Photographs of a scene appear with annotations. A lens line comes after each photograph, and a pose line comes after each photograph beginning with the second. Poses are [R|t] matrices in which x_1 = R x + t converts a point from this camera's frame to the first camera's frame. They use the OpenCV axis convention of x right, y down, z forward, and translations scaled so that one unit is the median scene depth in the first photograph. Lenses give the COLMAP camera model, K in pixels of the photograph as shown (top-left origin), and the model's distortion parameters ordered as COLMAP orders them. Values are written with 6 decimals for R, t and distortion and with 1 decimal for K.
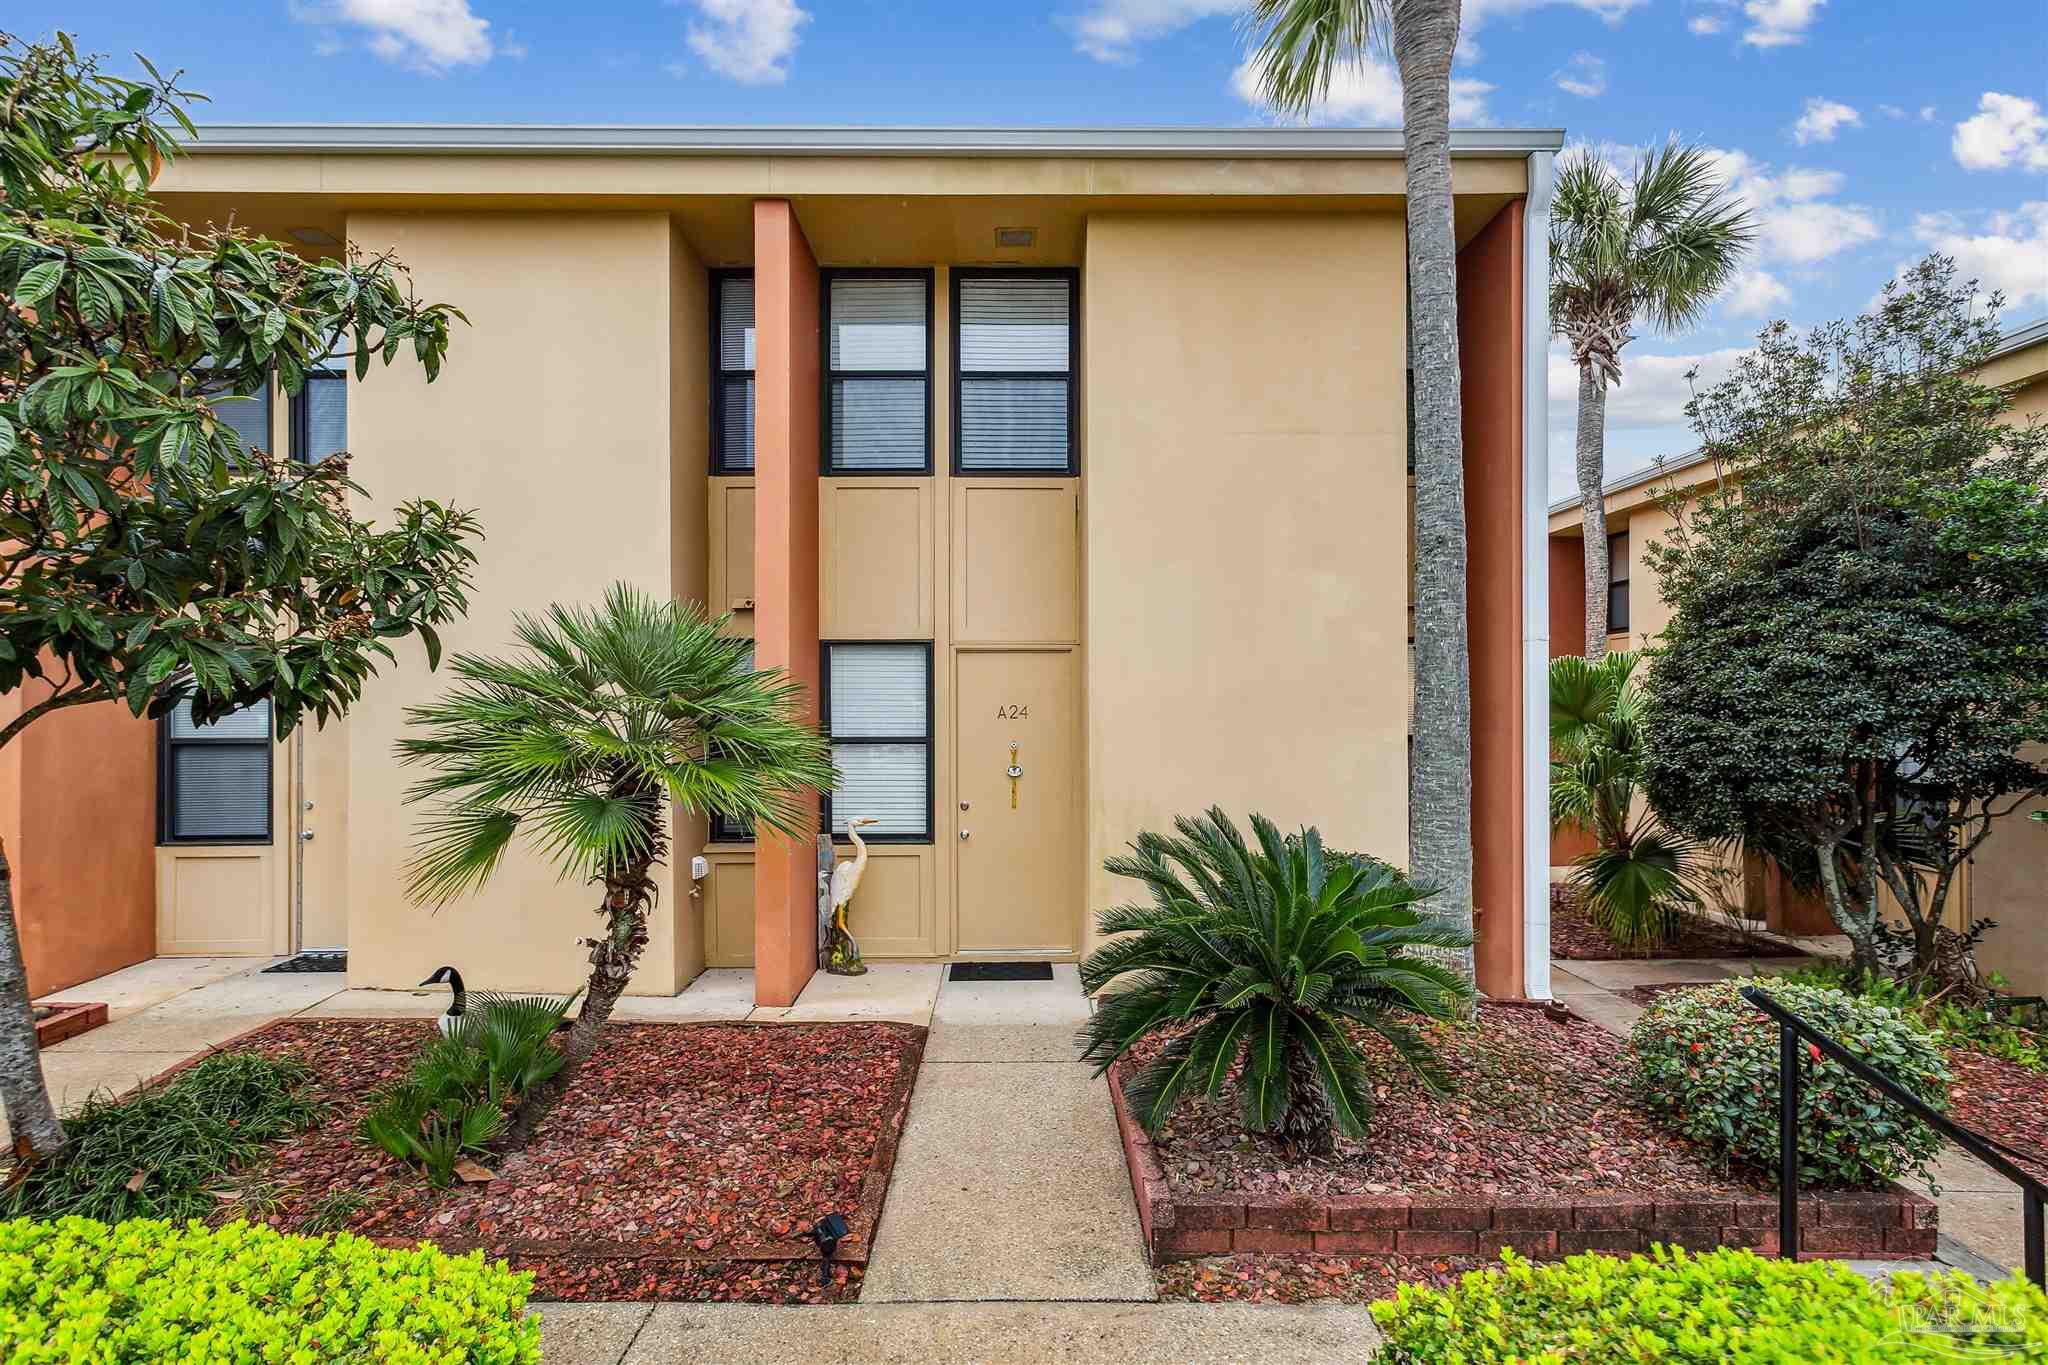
lens RADIAL K [[1027.1, 0, 994.3], [0, 1027.1, 695.1], [0, 0, 1]] dist [0.002451, 0.000378]
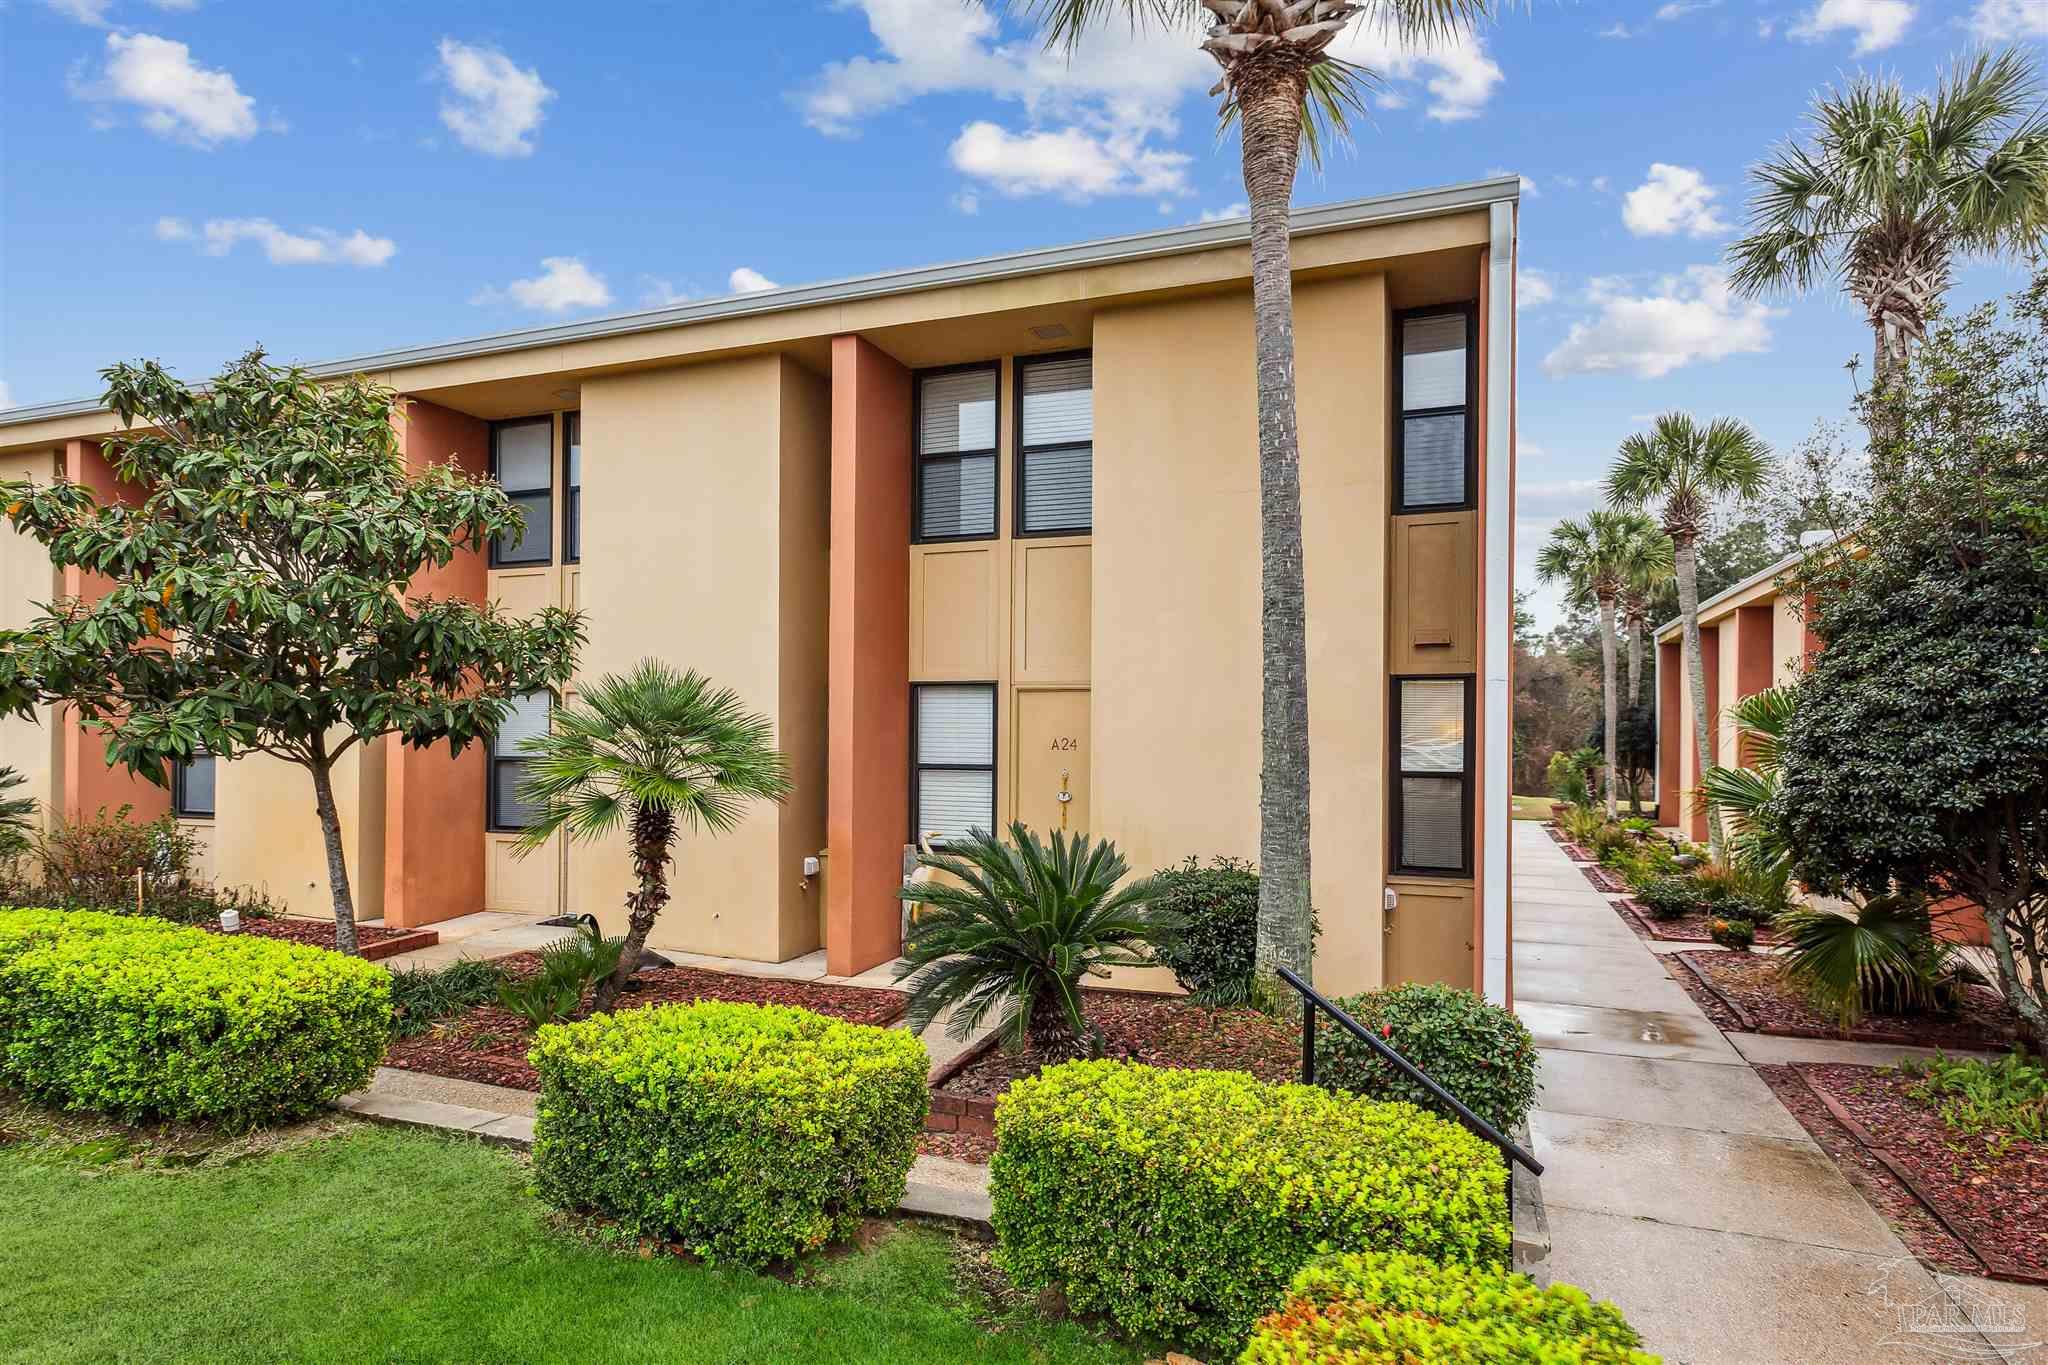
lens RADIAL K [[1174.7, 0, 959.2], [0, 1174.7, 711.5], [0, 0, 1]] dist [0.001662, 0.000623]
pose [[0.921785, 0.000371, -0.387701, 0.430945], [-0.001983, 0.999991, -0.003760, -0.015050], [0.387696, 0.004235, 0.921778, -0.246816]]
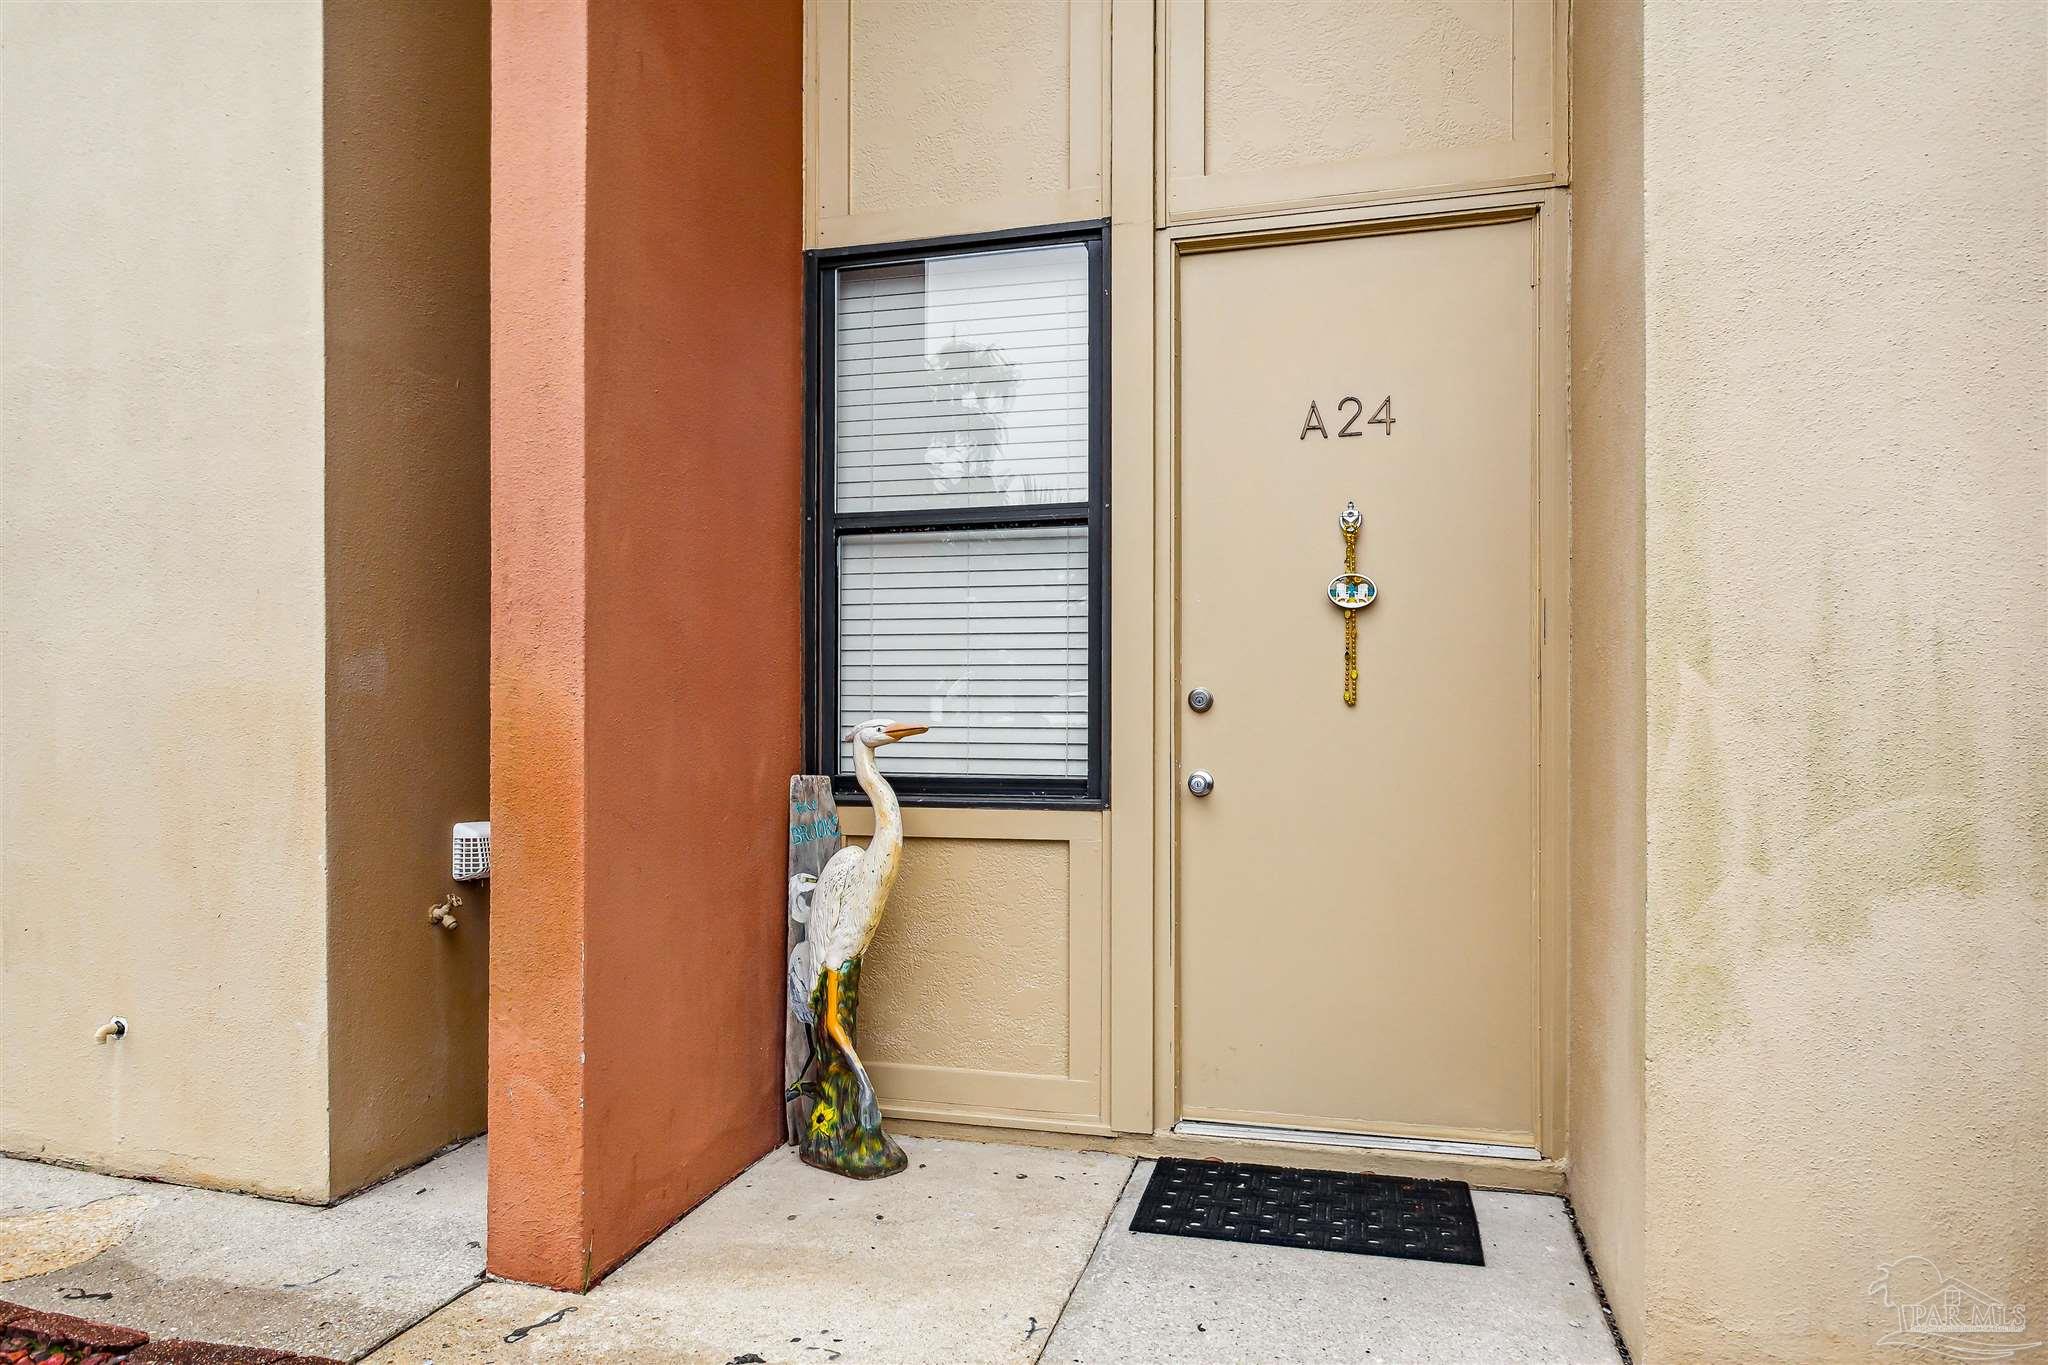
lens RADIAL K [[1276.3, 0, 971.3], [0, 1276.3, 725.1], [0, 0, 1]] dist [-0.000642, 0.001652]
pose [[0.960020, 0.001287, -0.279927, 0.017612], [0.001616, 0.999947, 0.010141, 0.116822], [0.279925, -0.010188, 0.959968, 0.598363]]
